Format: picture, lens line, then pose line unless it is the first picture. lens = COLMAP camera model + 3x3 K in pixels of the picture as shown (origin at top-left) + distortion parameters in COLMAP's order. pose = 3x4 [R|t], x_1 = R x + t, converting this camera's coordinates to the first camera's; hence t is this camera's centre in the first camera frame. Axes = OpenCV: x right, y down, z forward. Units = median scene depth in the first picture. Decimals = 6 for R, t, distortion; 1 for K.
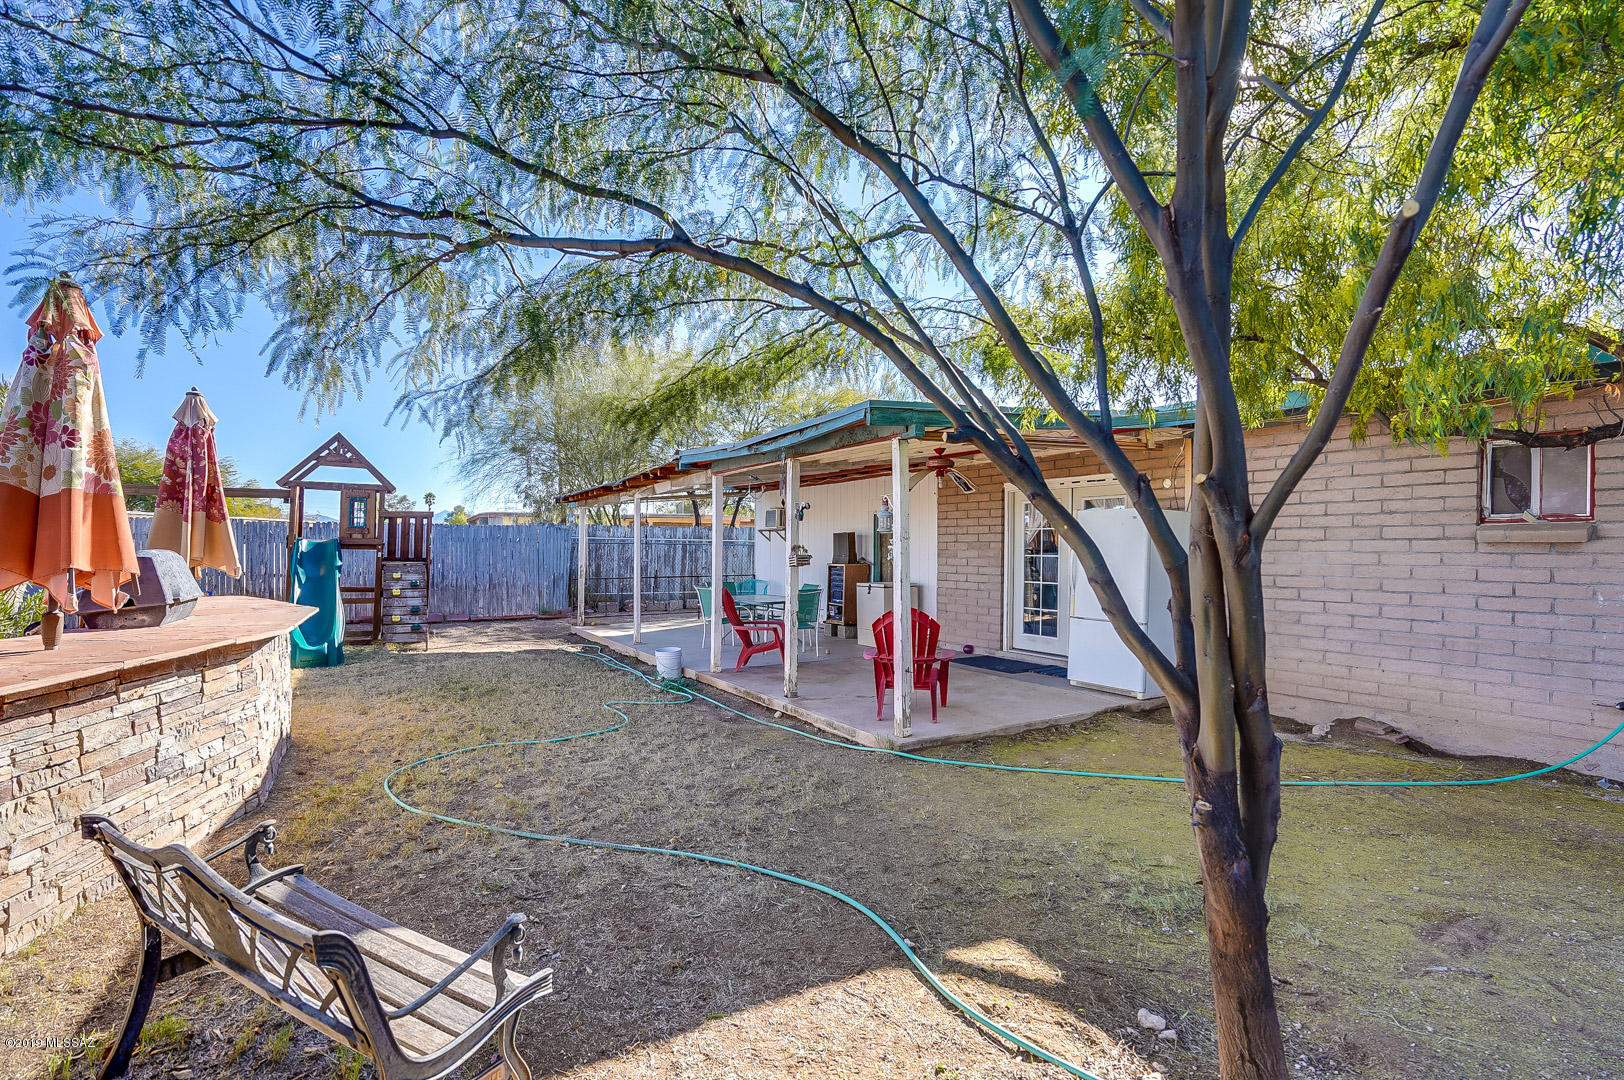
lens RADIAL K [[751.4, 0, 812.5], [0, 751.4, 533.5], [0, 0, 1]] dist [-0.066434, 0.028328]
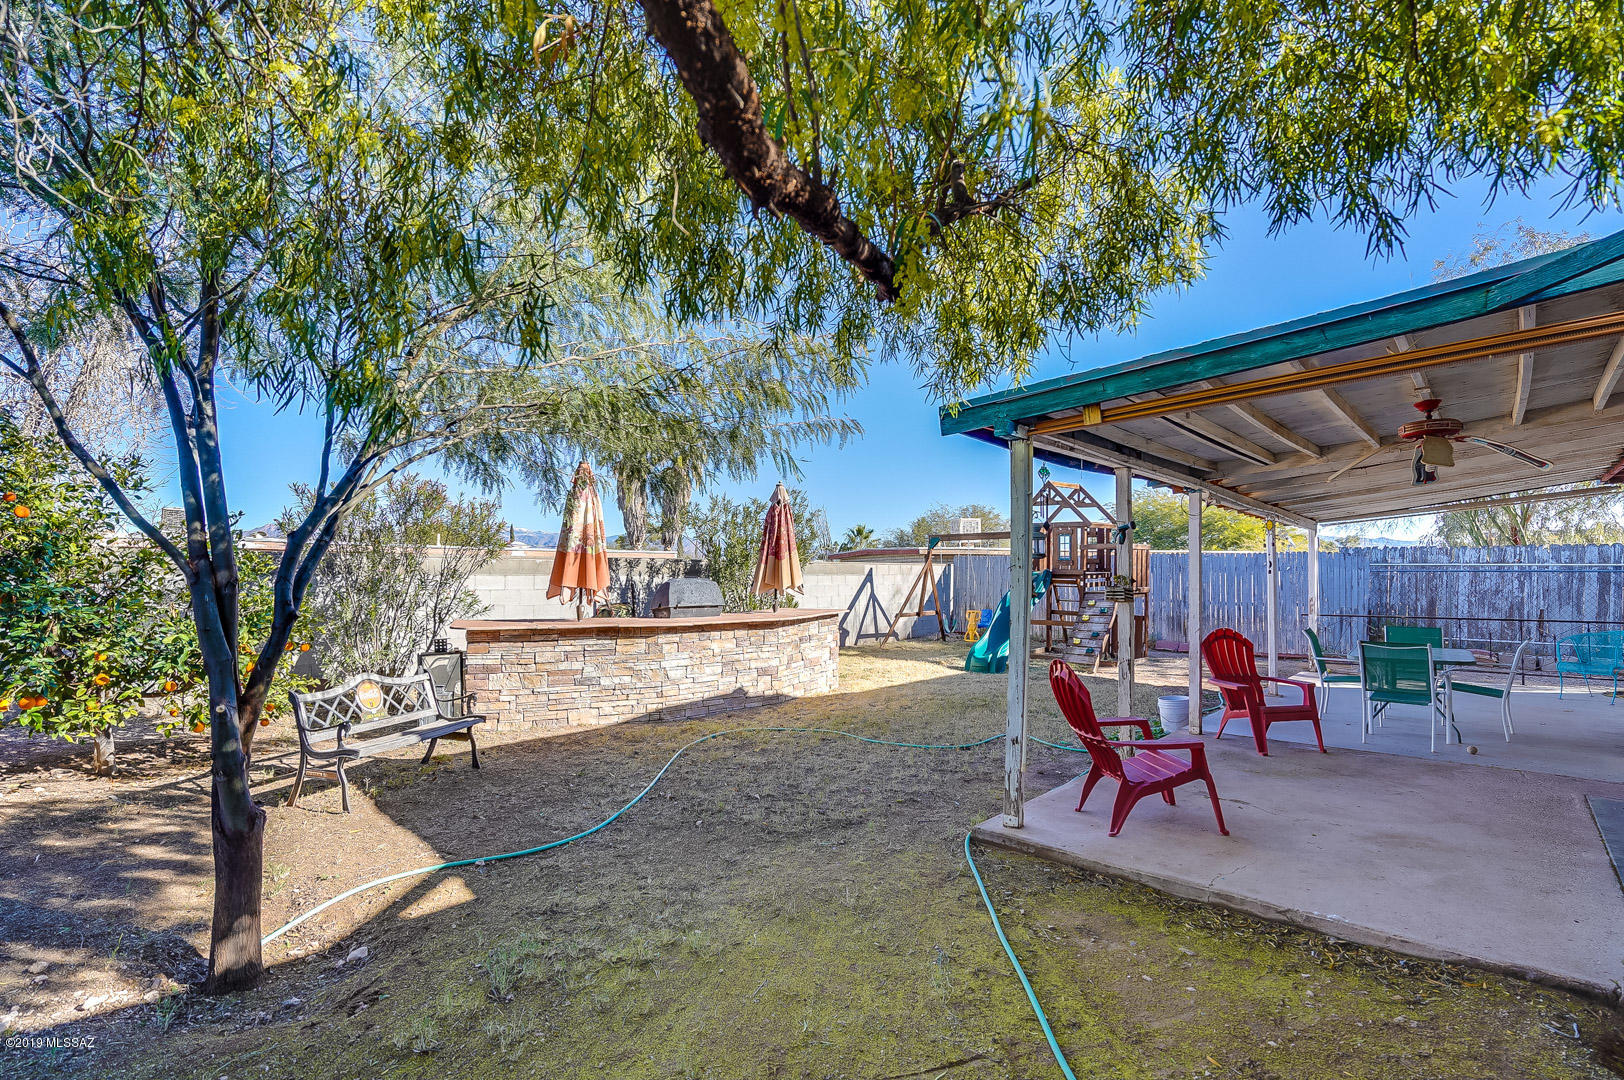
lens RADIAL K [[751.4, 0, 812.5], [0, 751.4, 533.5], [0, 0, 1]] dist [-0.066434, 0.028328]
pose [[0.281857, -0.054489, -0.957908, 0.551435], [0.015095, 0.998514, -0.052357, 0.008166], [0.959338, 0.000297, 0.282261, 0.407274]]
